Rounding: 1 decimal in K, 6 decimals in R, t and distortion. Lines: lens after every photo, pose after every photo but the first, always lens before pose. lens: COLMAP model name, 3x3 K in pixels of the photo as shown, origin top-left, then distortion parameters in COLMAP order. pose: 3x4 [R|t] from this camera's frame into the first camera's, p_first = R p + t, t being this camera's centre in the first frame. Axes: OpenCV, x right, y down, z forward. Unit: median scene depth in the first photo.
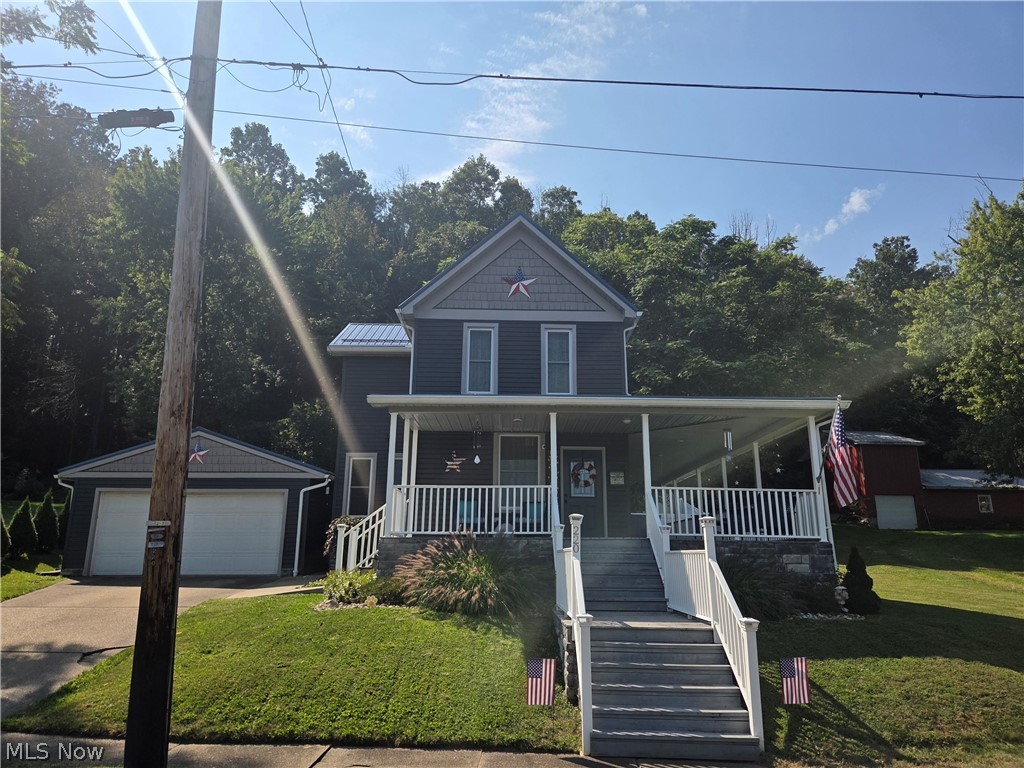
lens RADIAL K [[698.9, 0, 512.0], [0, 698.9, 384.0], [0, 0, 1]] dist [0.017986, -0.000664]
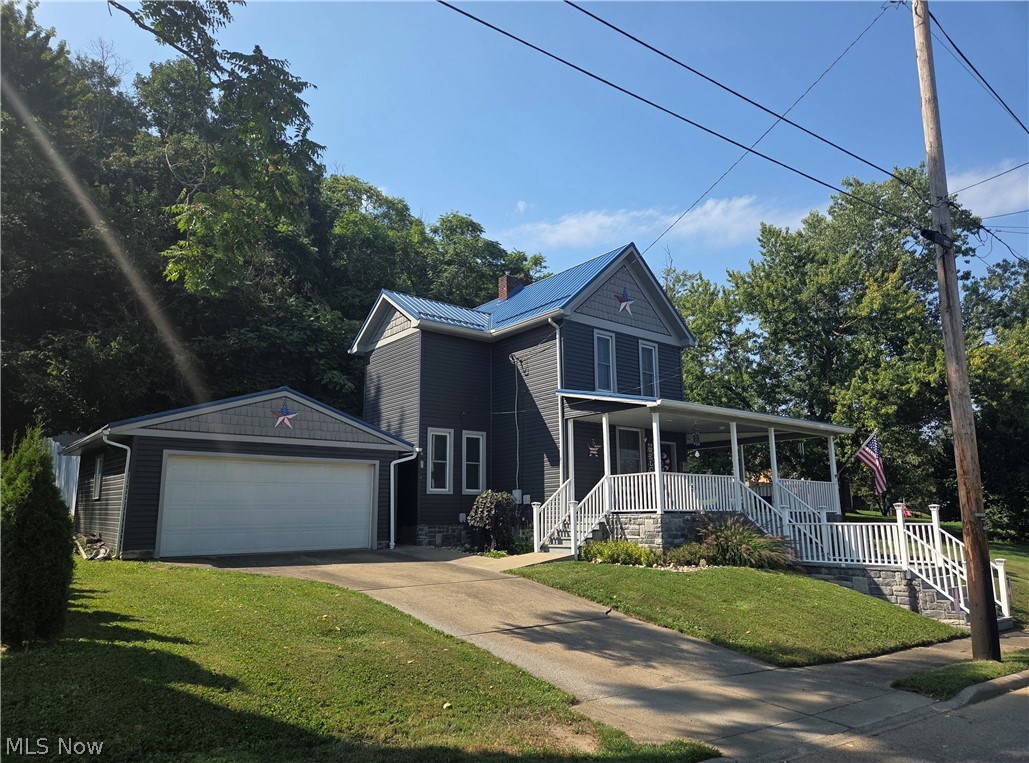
lens RADIAL K [[698.9, 0, 516.0], [0, 698.9, 406.1], [0, 0, 1]] dist [0.001829, 0.000380]
pose [[0.775012, 0.086632, 0.625981, -1.170133], [-0.140877, 0.989317, 0.037500, 0.018865], [-0.616044, -0.117249, 0.778936, 0.210674]]
